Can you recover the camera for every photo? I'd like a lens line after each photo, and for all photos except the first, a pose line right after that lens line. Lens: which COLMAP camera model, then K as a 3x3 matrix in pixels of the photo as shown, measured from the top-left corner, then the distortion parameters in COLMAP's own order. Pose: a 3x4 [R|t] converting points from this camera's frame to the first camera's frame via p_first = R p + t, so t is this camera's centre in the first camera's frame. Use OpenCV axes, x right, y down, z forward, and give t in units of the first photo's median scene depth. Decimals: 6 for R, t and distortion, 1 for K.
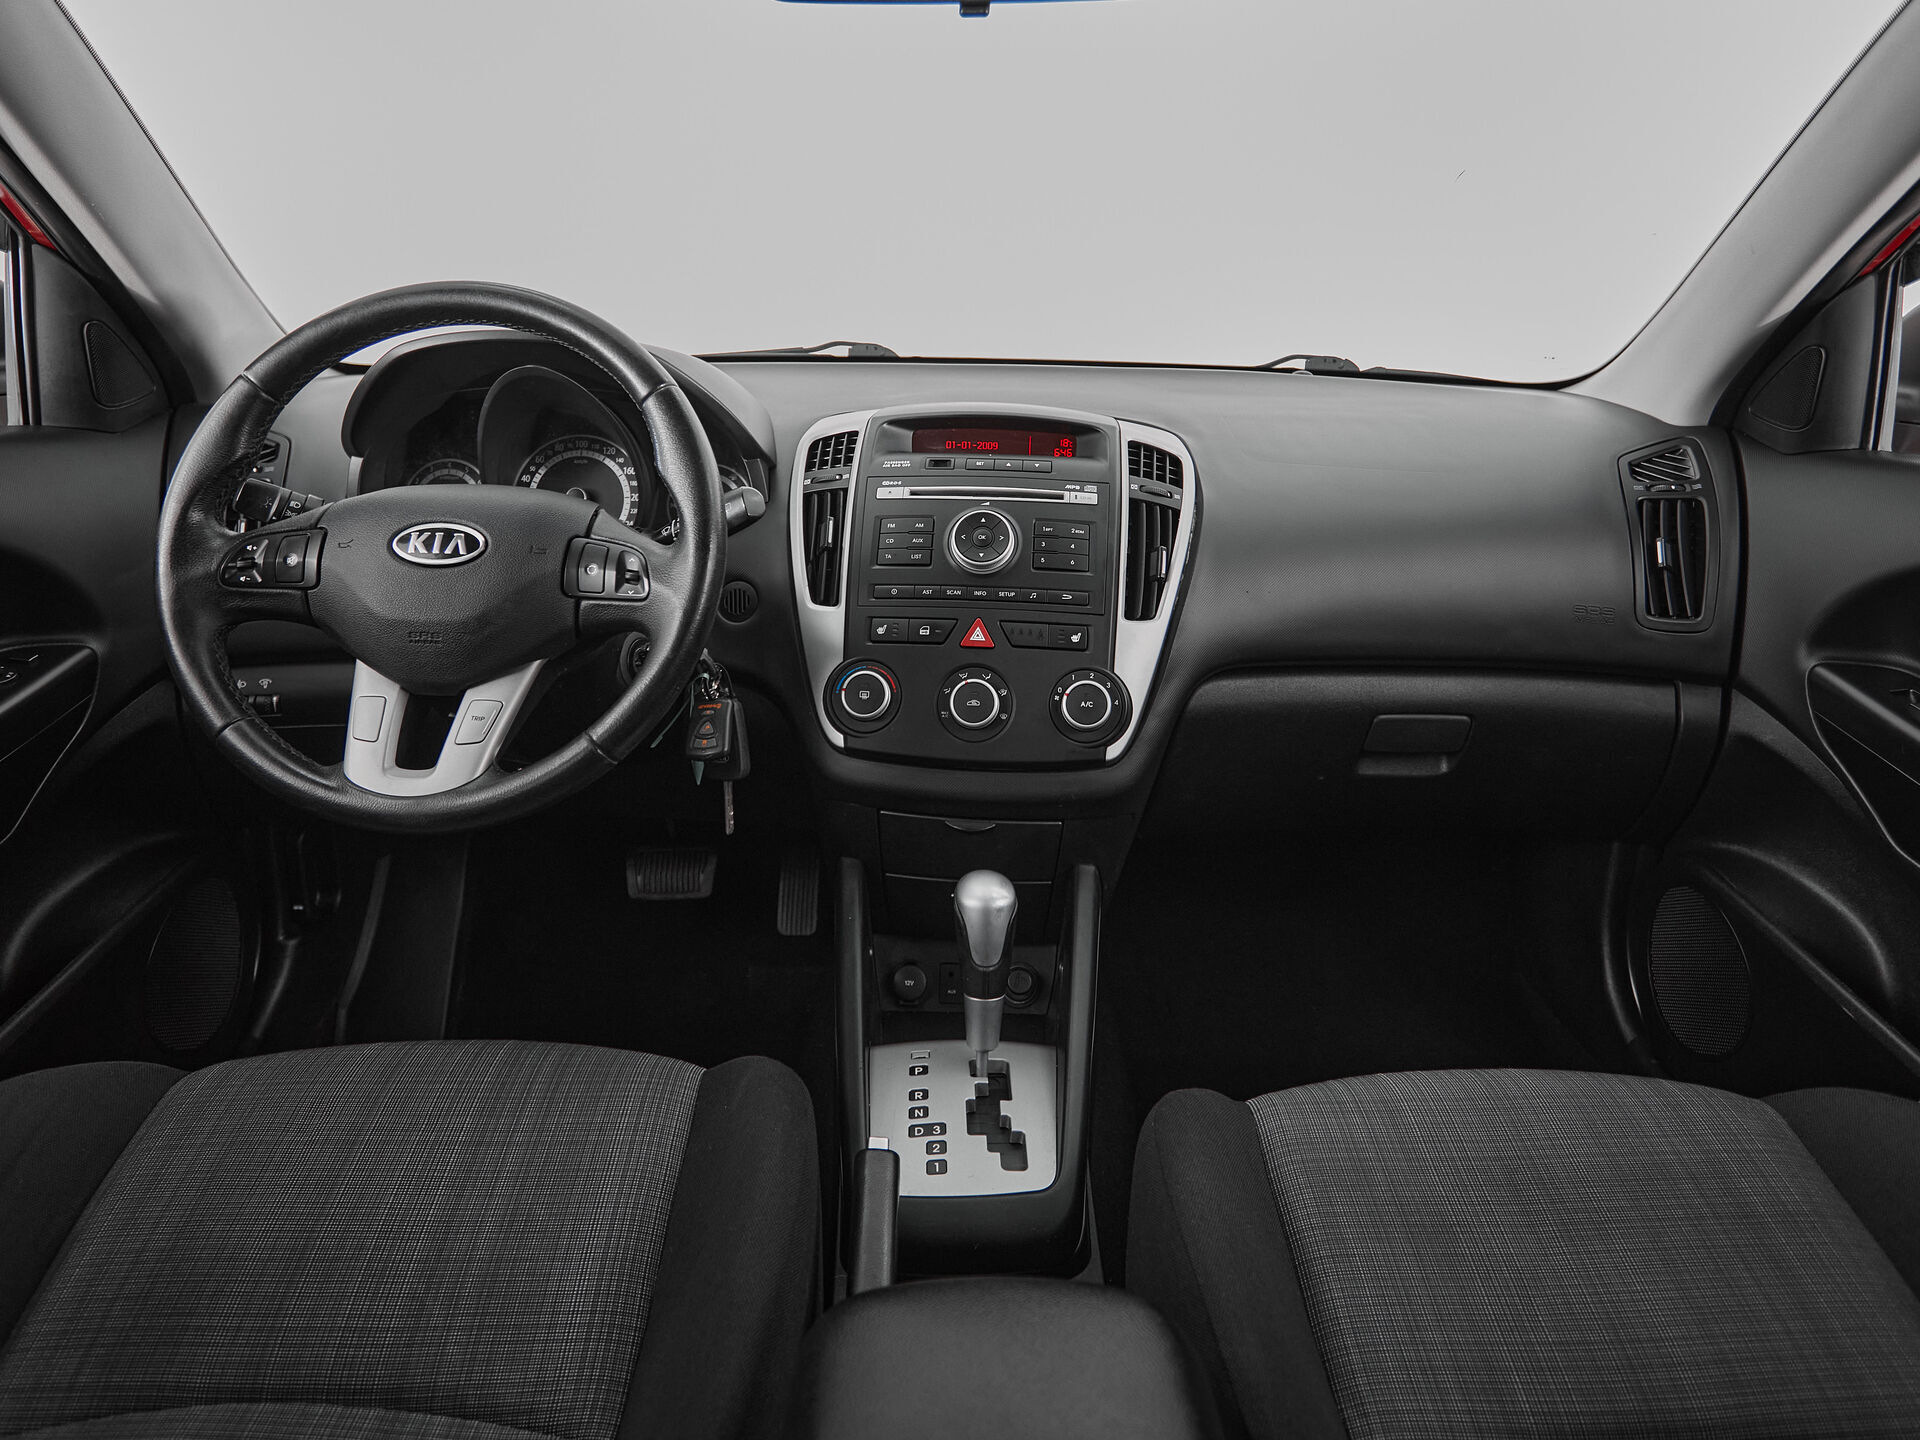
lens RADIAL K [[1219.4, 0, 949.3], [0, 1219.4, 610.2], [0, 0, 1]] dist [0.009266, 0.000869]
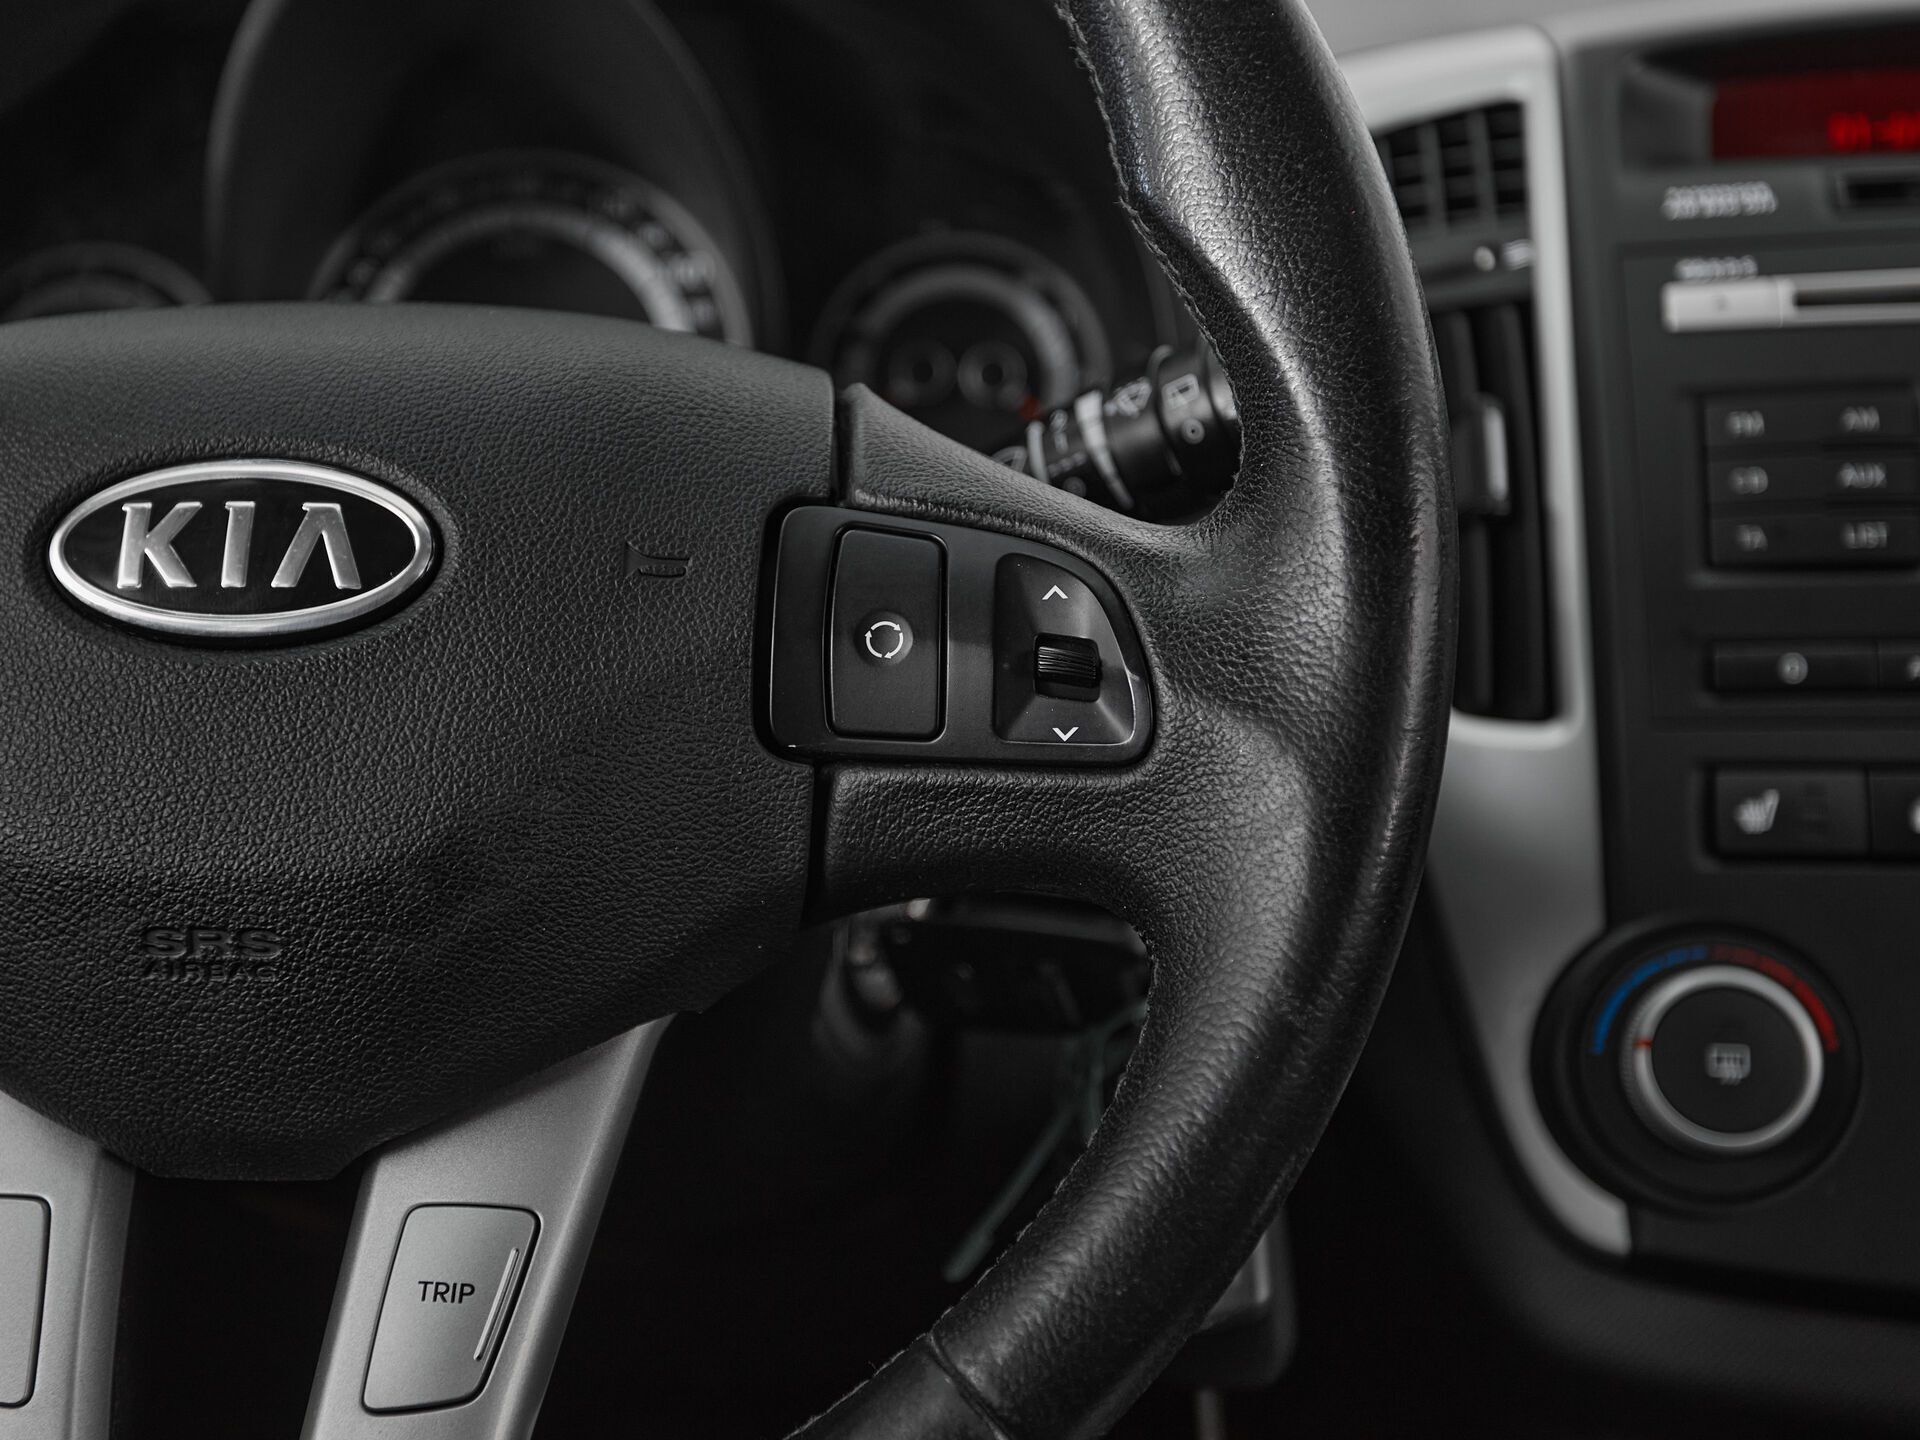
lens RADIAL K [[2673.3, 0, 827.7], [0, 2673.3, 681.5], [0, 0, 1]] dist [0.036096, 0.015613]
pose [[0.998877, -0.025275, -0.040077, -0.232853], [0.026026, 0.999493, 0.018354, -0.028627], [0.039592, -0.019377, 0.999028, 0.397422]]
